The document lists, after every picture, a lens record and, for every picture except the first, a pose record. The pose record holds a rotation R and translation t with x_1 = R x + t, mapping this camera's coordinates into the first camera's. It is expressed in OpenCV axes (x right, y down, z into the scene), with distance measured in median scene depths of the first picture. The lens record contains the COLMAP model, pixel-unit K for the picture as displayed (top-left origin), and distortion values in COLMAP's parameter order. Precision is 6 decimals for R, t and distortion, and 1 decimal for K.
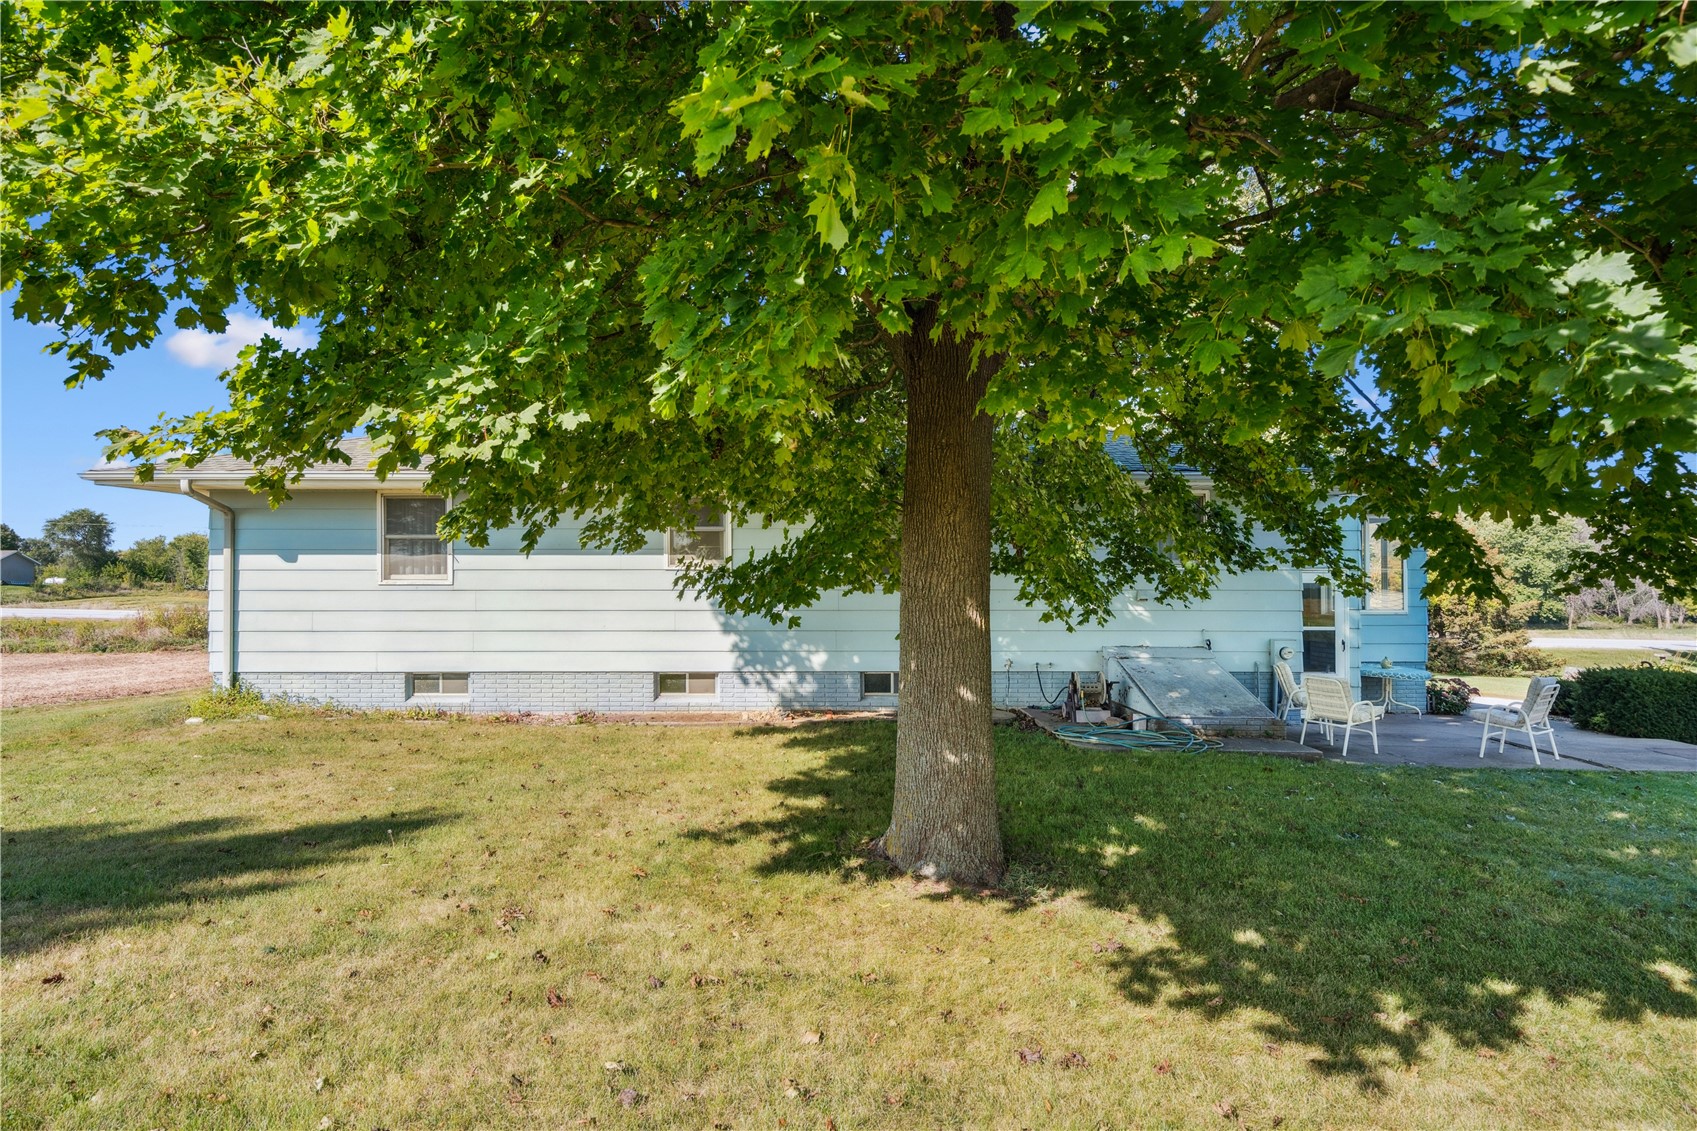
lens RADIAL K [[952.9, 0, 846.1], [0, 952.9, 562.3], [0, 0, 1]] dist [0.002044, -0.000343]
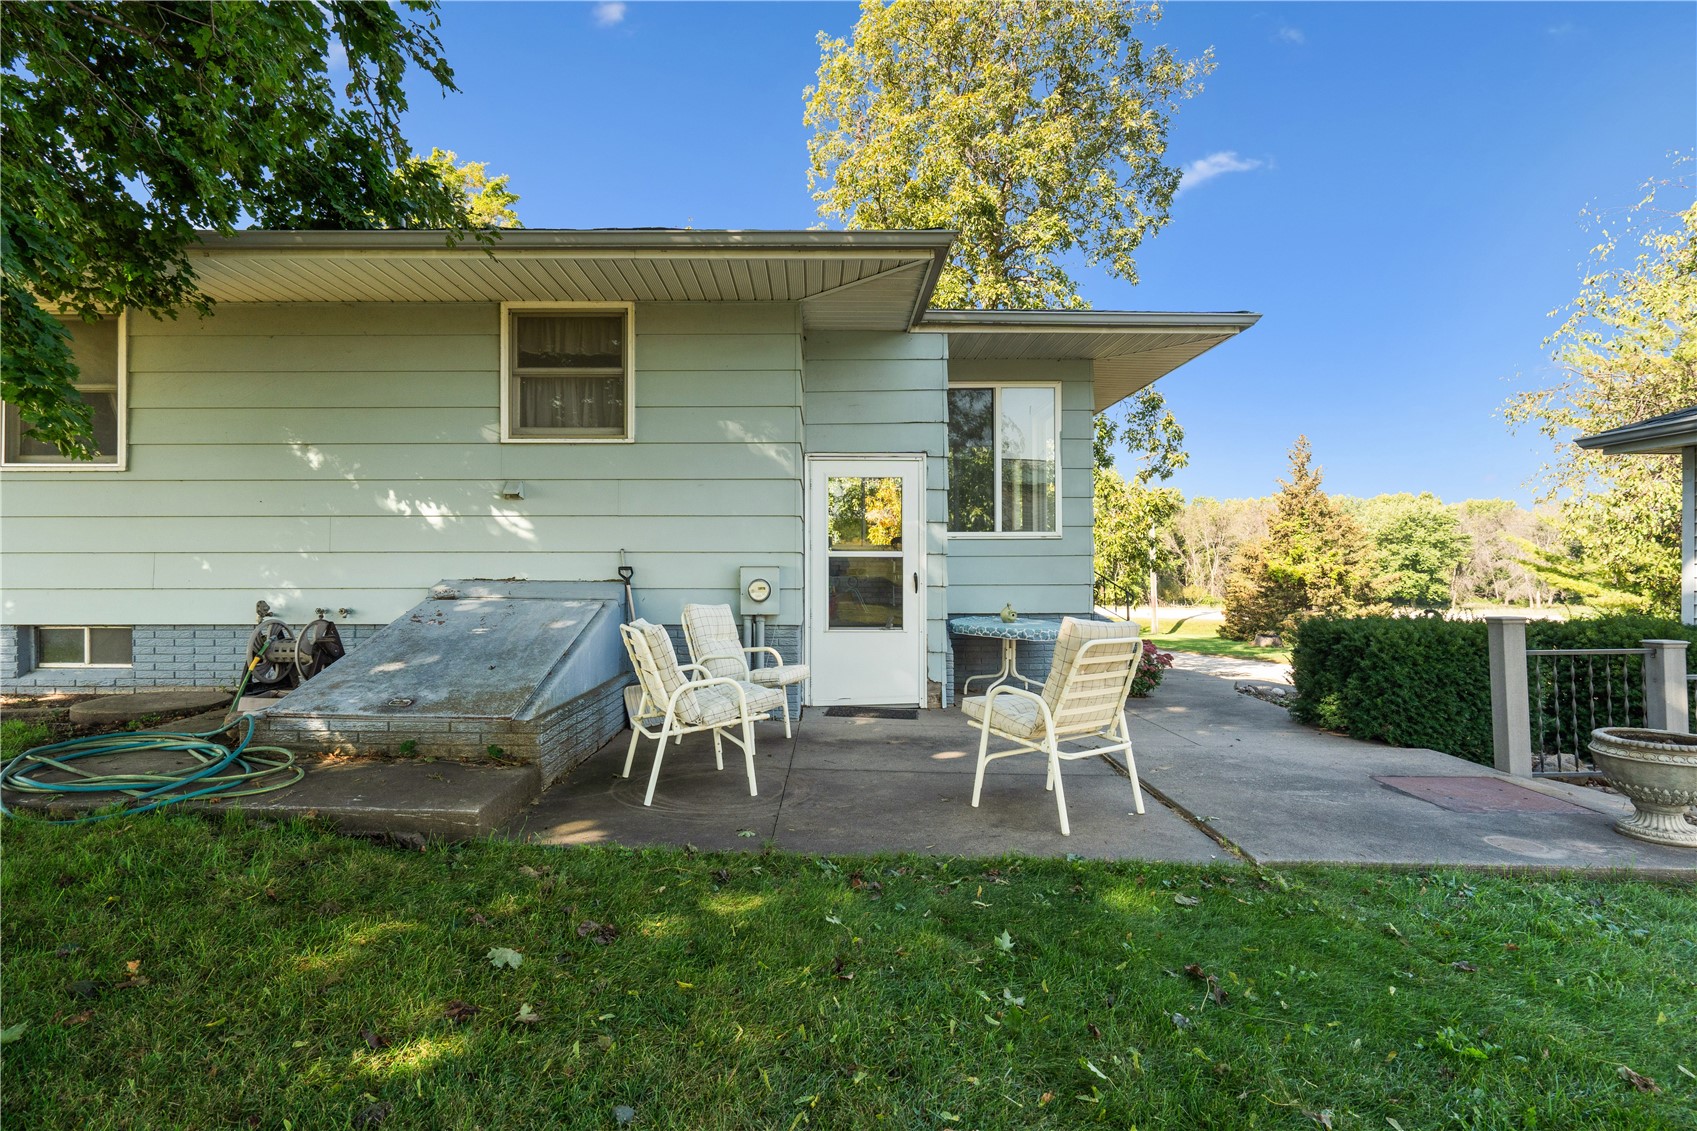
lens RADIAL K [[796.3, 0, 851.0], [0, 796.3, 558.3], [0, 0, 1]] dist [-0.004331, -0.000303]
pose [[0.999974, -0.005023, -0.005170, 0.616985], [0.005019, 0.999987, -0.000808, 0.091742], [0.005174, 0.000782, 0.999986, 0.640138]]
